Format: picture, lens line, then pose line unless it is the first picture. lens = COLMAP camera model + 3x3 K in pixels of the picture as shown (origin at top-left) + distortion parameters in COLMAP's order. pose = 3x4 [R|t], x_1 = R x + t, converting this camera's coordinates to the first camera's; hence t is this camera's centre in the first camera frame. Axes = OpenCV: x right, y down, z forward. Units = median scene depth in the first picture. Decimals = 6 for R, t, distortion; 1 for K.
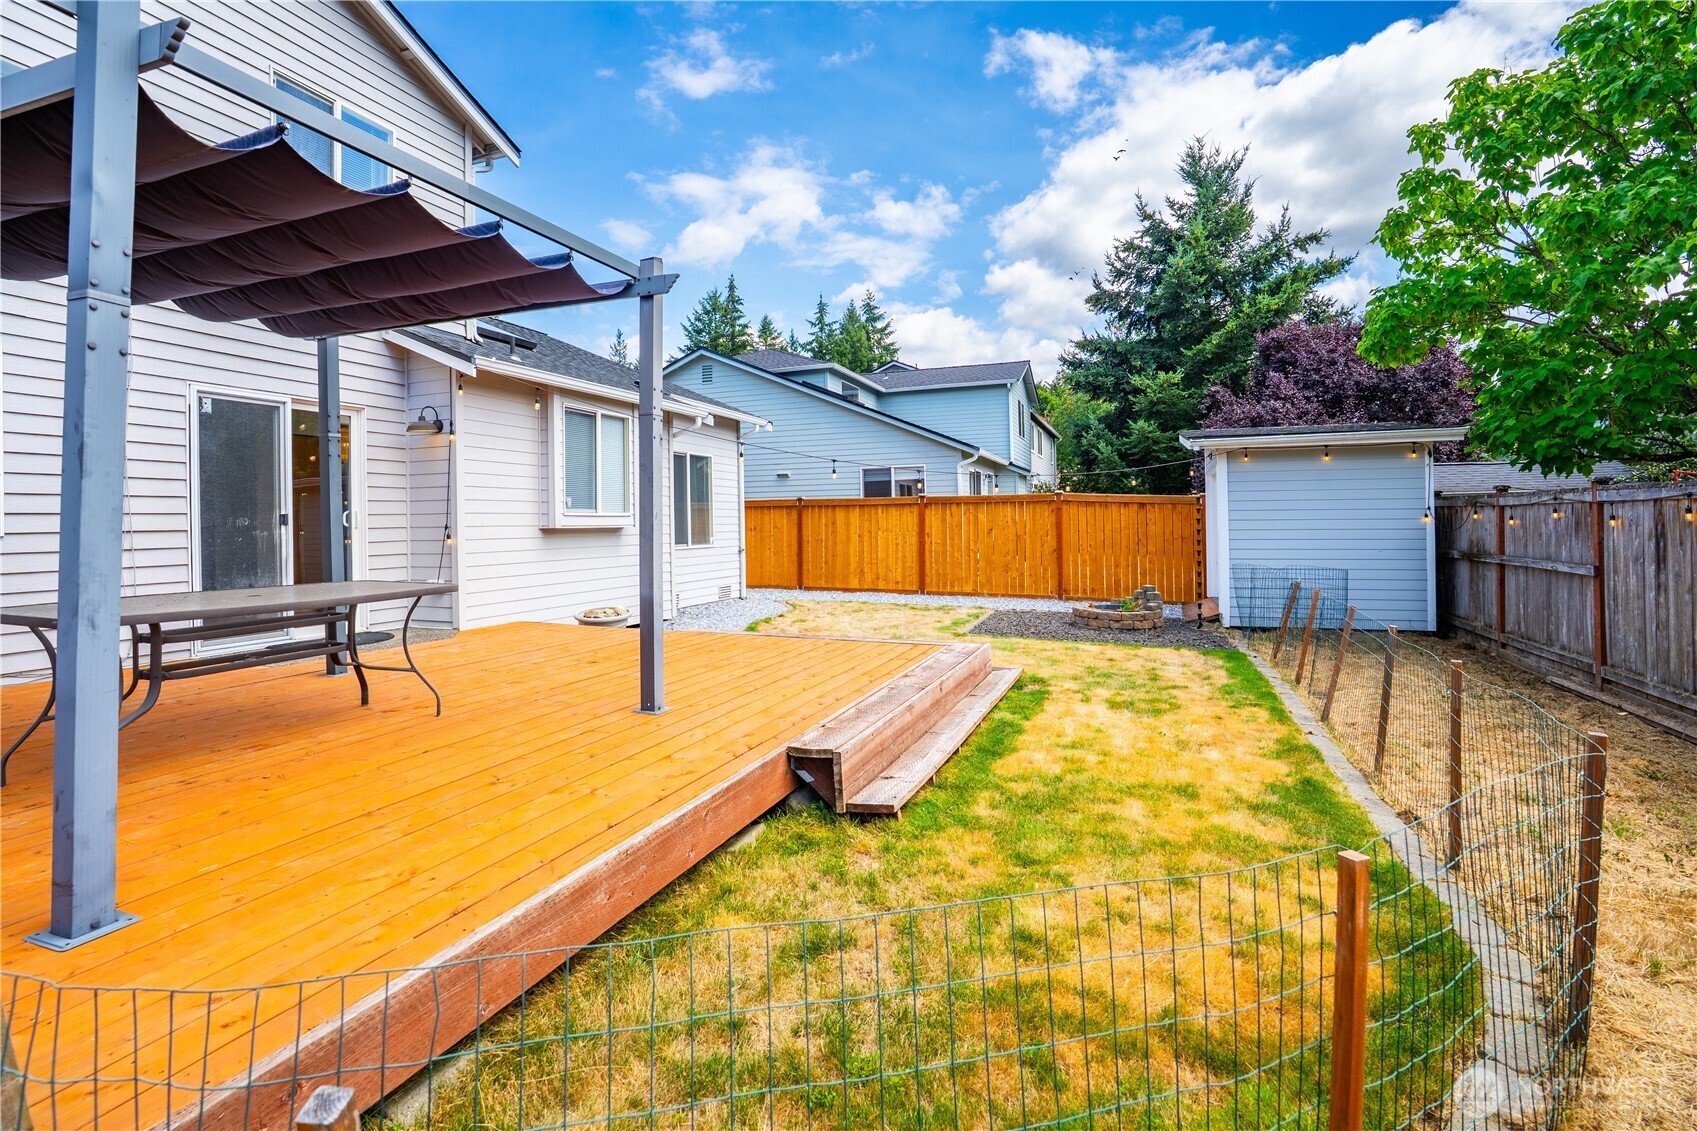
lens RADIAL K [[805.9, 0, 847.5], [0, 805.9, 527.9], [0, 0, 1]] dist [-0.050891, 0.000495]
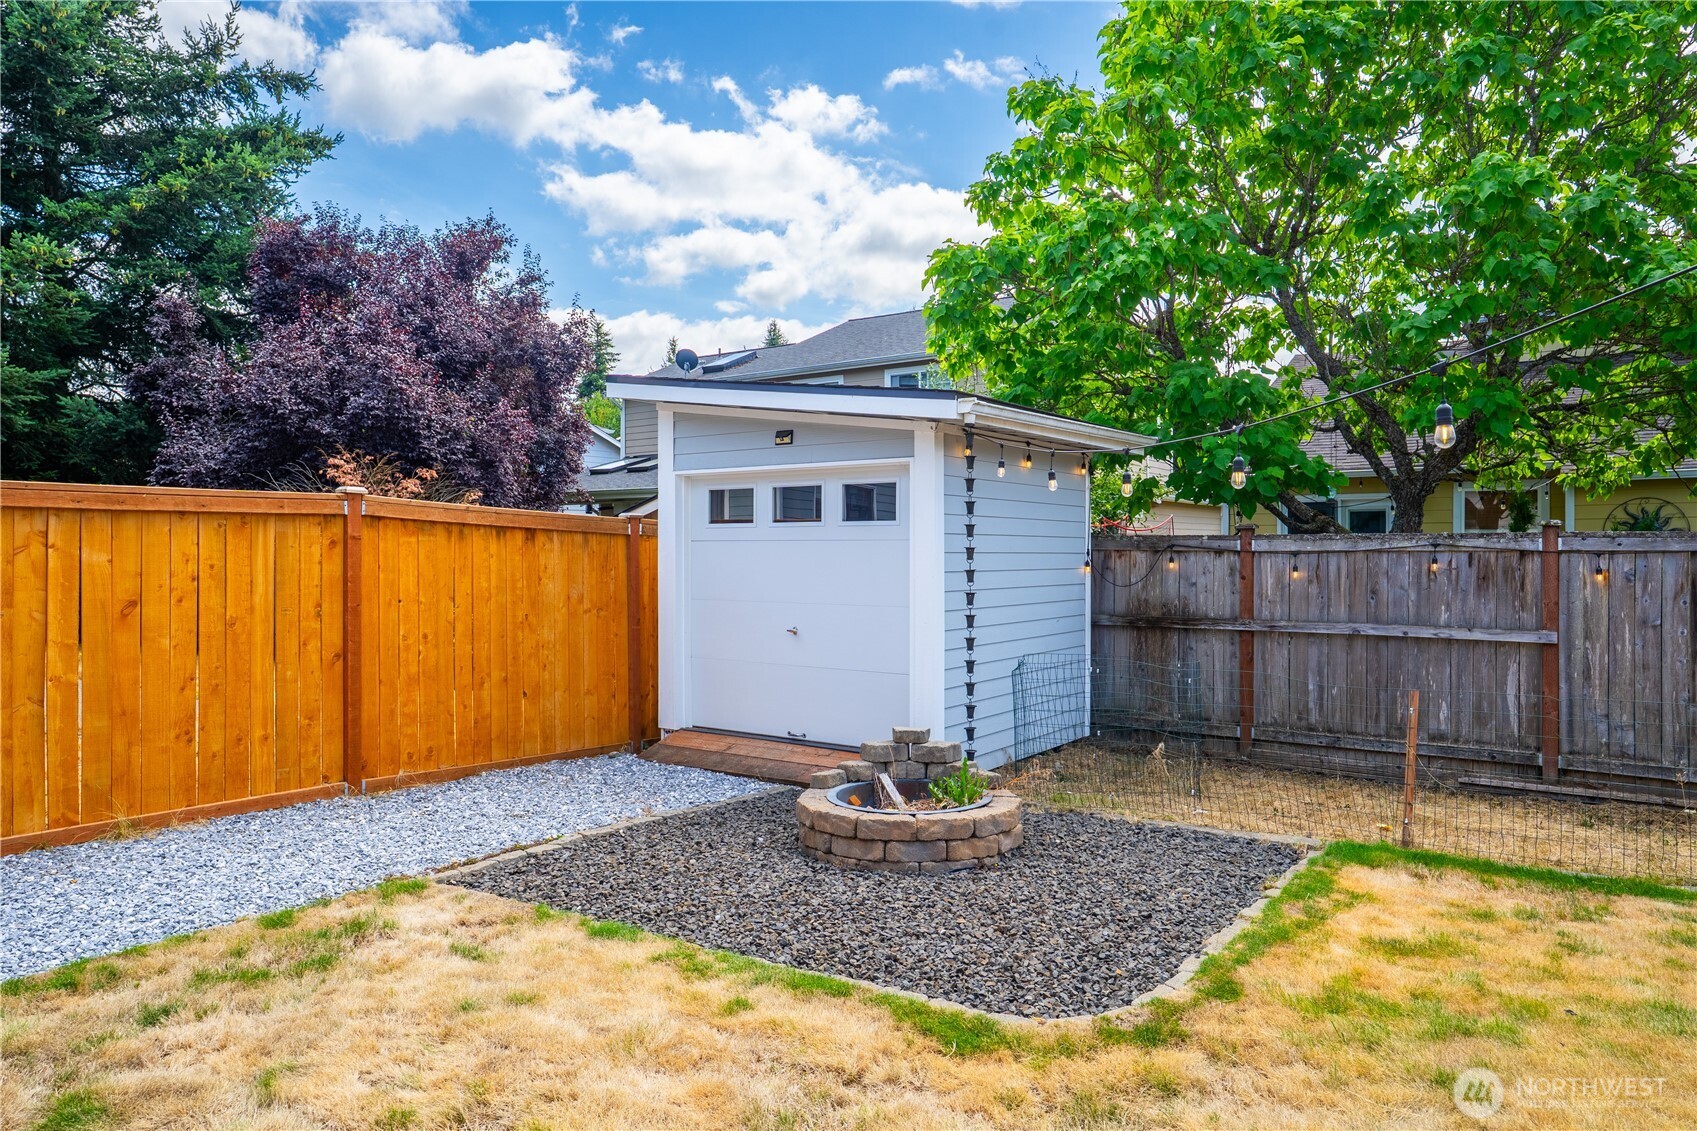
lens RADIAL K [[1101.4, 0, 847.3], [0, 1101.4, 571.6], [0, 0, 1]] dist [-0.049994, 0.061015]
pose [[0.263827, -0.007418, 0.964542, -0.126592], [0.006110, 0.999963, 0.006019, -0.009470], [-0.964551, 0.004306, 0.263863, 0.589161]]
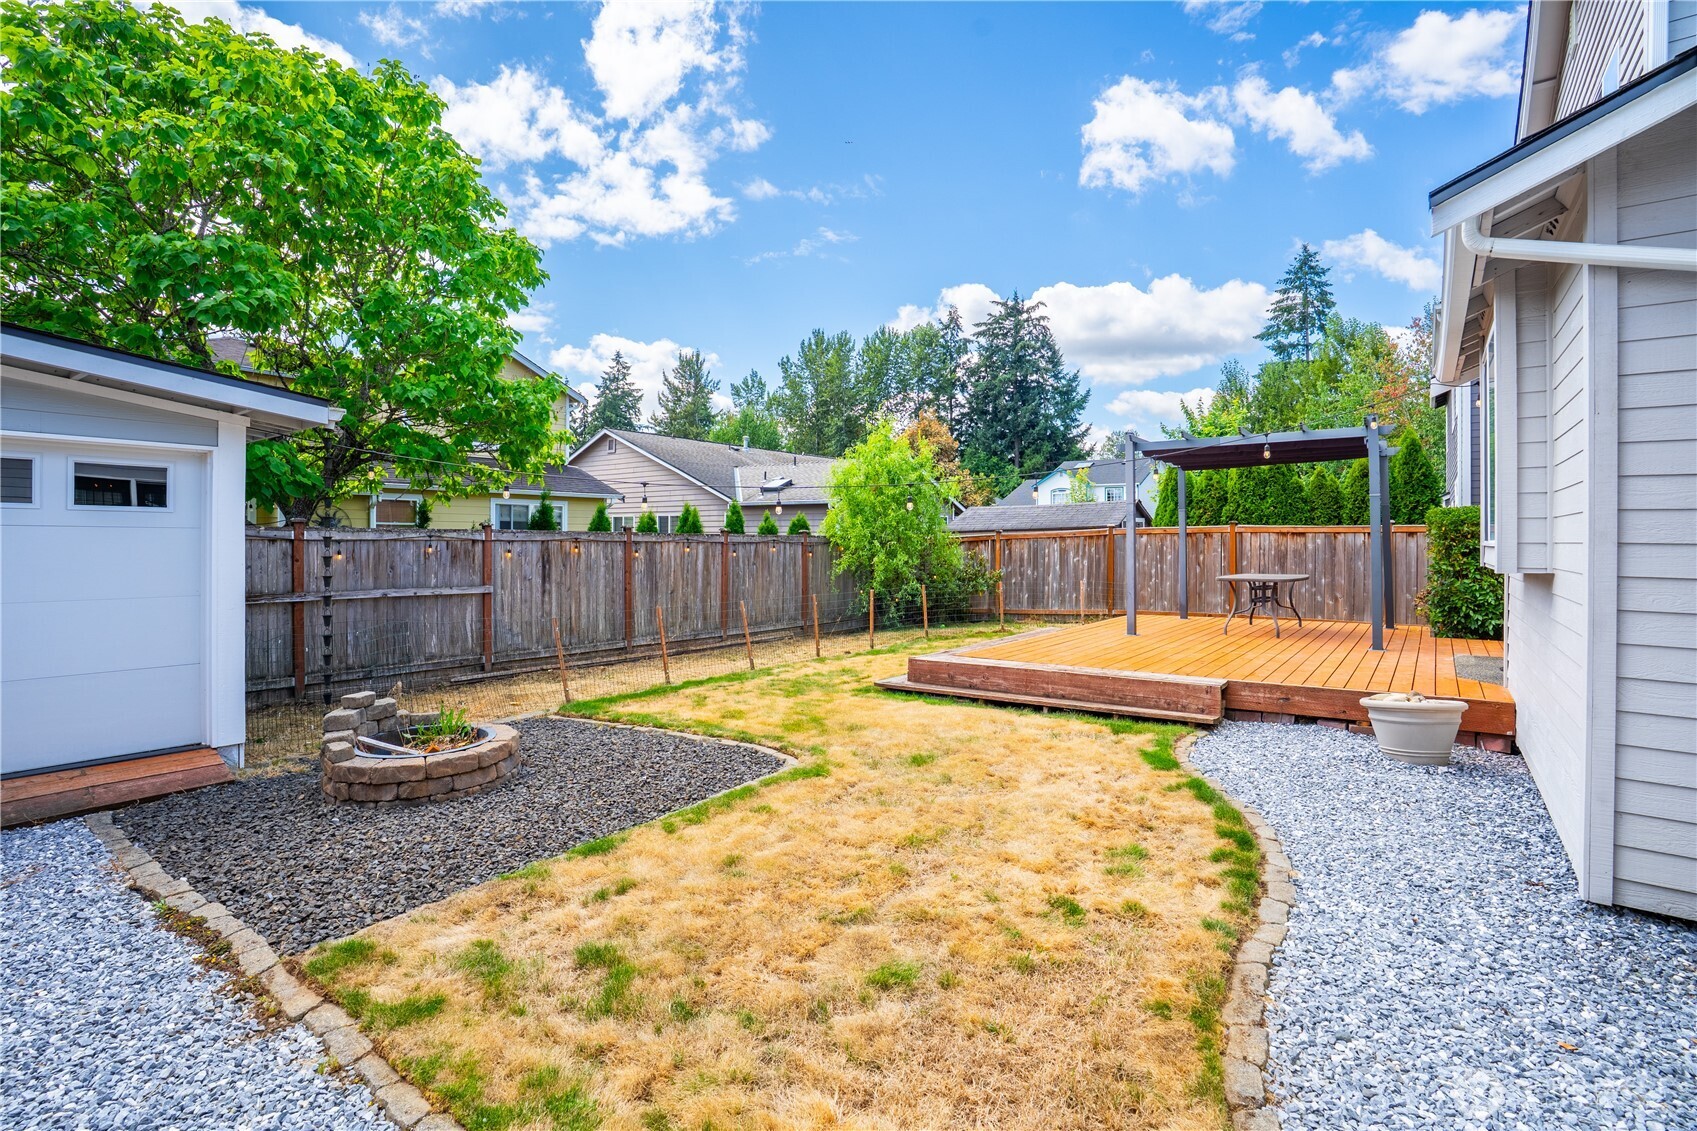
lens RADIAL K [[805.9, 0, 847.5], [0, 805.9, 527.9], [0, 0, 1]] dist [-0.050891, 0.000495]
pose [[-0.961644, 0.011791, 0.274047, -0.023442], [0.009183, 0.999900, -0.010800, -0.014022], [-0.274147, -0.007869, -0.961656, 0.930524]]
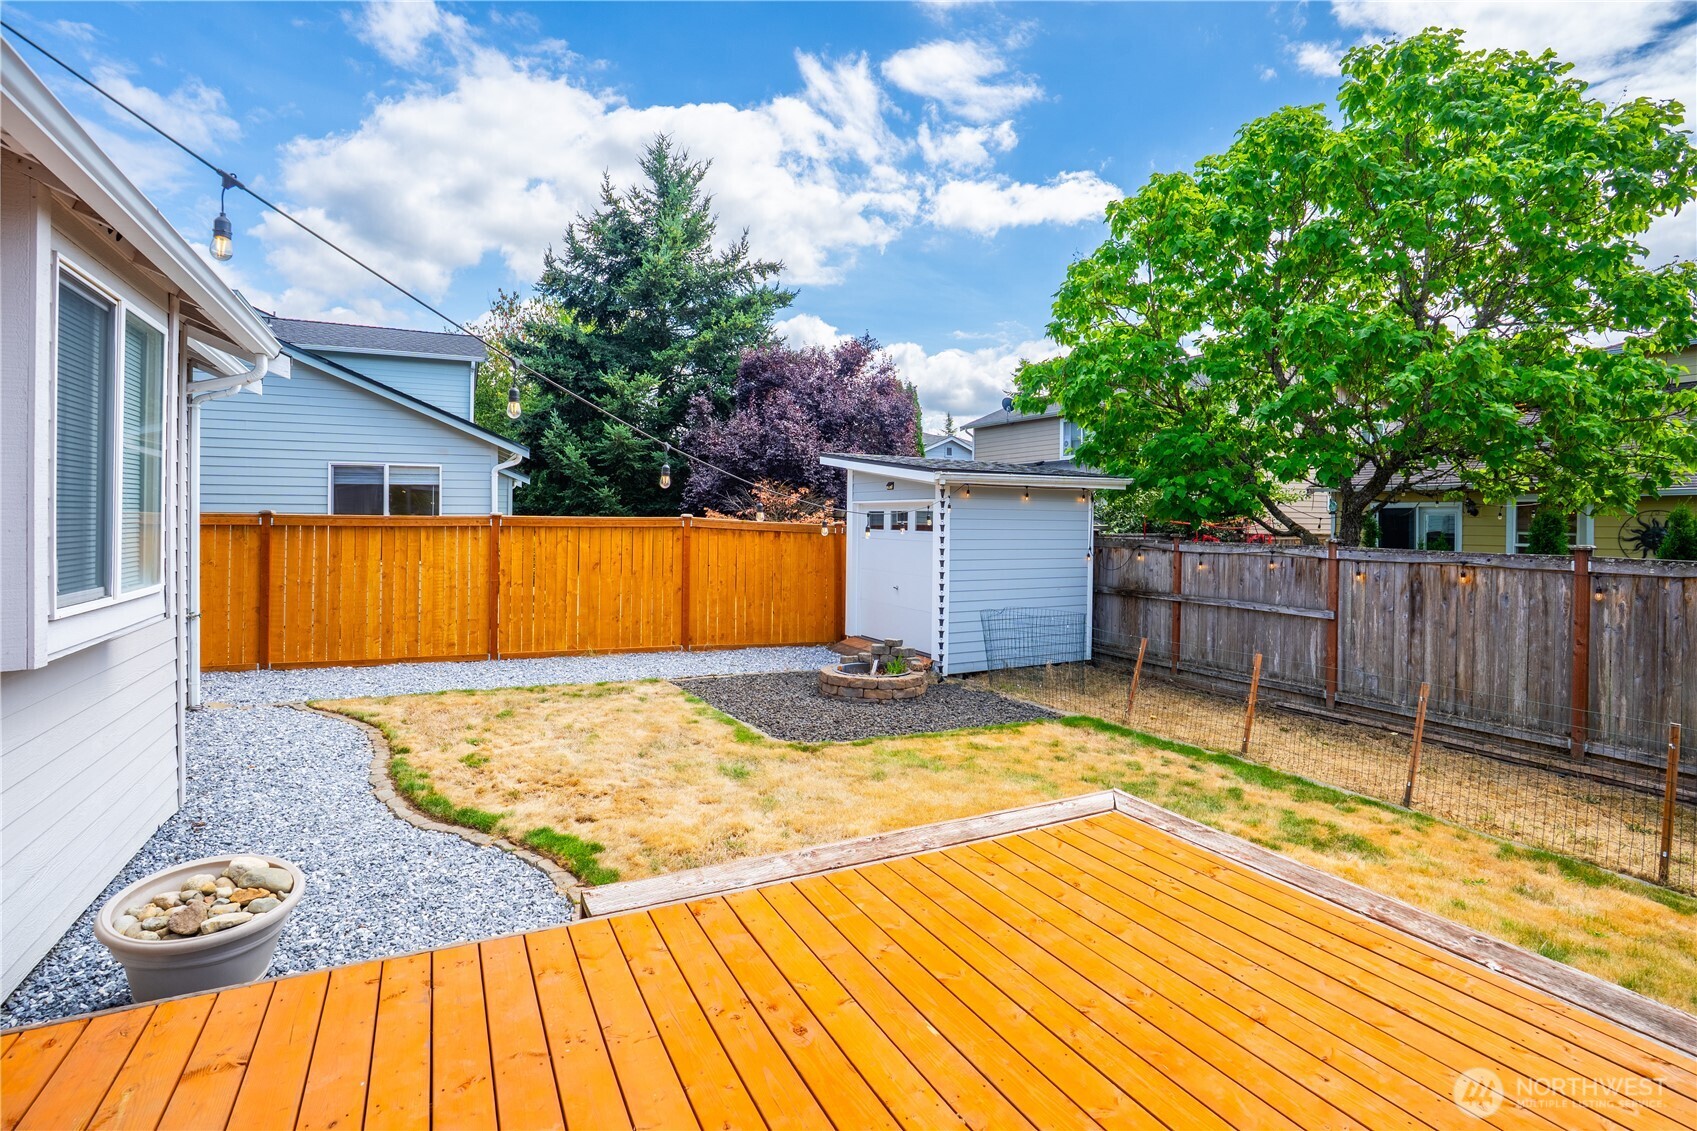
lens RADIAL K [[805.9, 0, 847.5], [0, 805.9, 527.9], [0, 0, 1]] dist [-0.050891, 0.000495]
pose [[0.671865, 0.009155, 0.740617, -0.194874], [-0.011375, 0.999933, -0.002042, -0.029367], [-0.740586, -0.007053, 0.671924, 0.307550]]
